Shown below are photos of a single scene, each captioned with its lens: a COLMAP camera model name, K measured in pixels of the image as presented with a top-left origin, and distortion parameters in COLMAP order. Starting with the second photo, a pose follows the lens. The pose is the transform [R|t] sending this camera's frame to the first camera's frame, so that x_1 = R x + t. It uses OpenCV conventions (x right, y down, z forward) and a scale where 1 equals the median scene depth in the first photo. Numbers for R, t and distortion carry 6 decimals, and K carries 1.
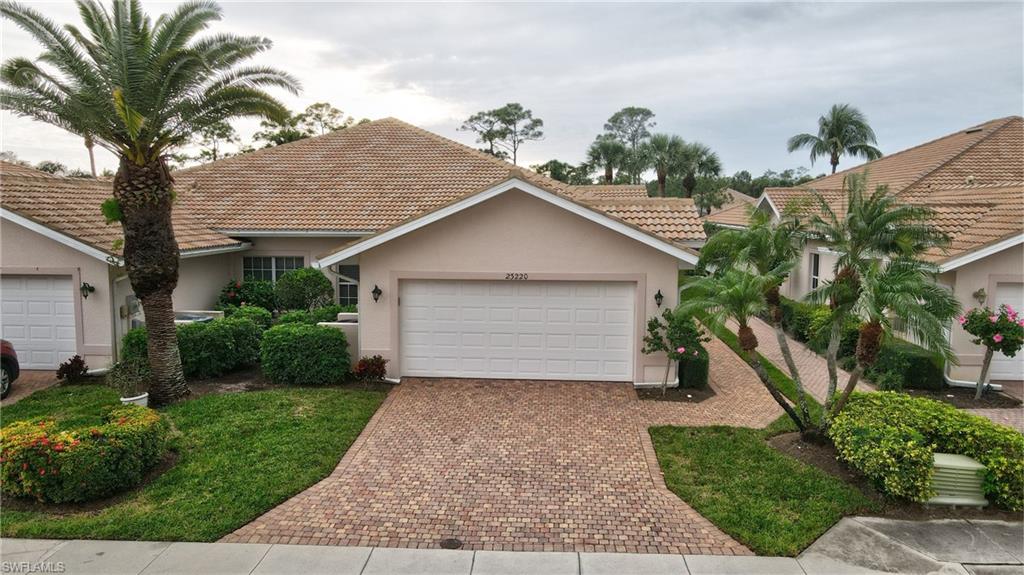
lens RADIAL K [[742.4, 0, 512.0], [0, 742.4, 287.5], [0, 0, 1]] dist [0.007908, 0.006543]
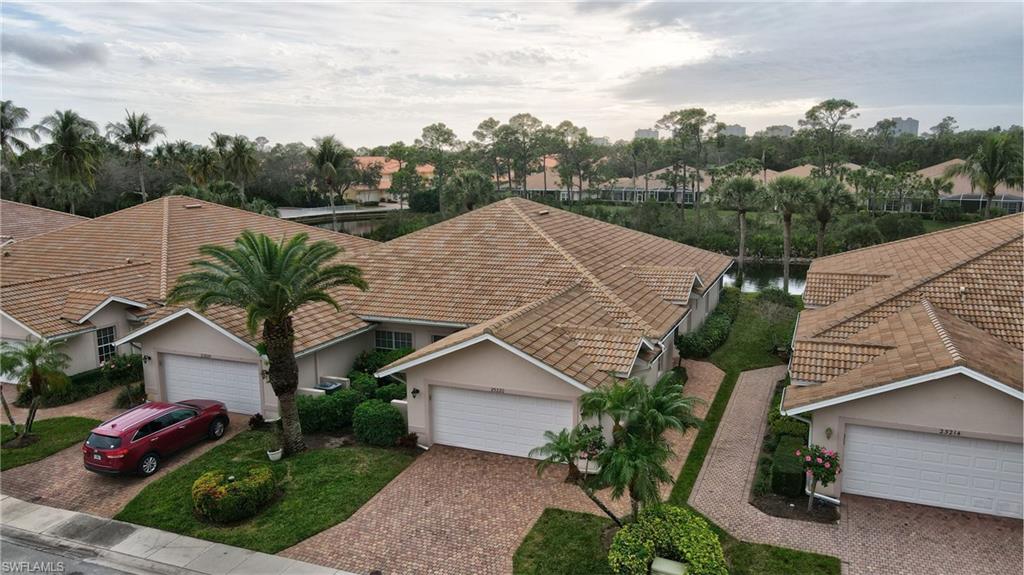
lens RADIAL K [[742.4, 0, 512.0], [0, 742.4, 287.5], [0, 0, 1]] dist [0.007908, 0.006543]
pose [[0.944940, 0.039637, -0.324833, 0.521508], [-0.017340, 0.997308, 0.071251, -0.334442], [0.326783, -0.061695, 0.943084, -0.413339]]
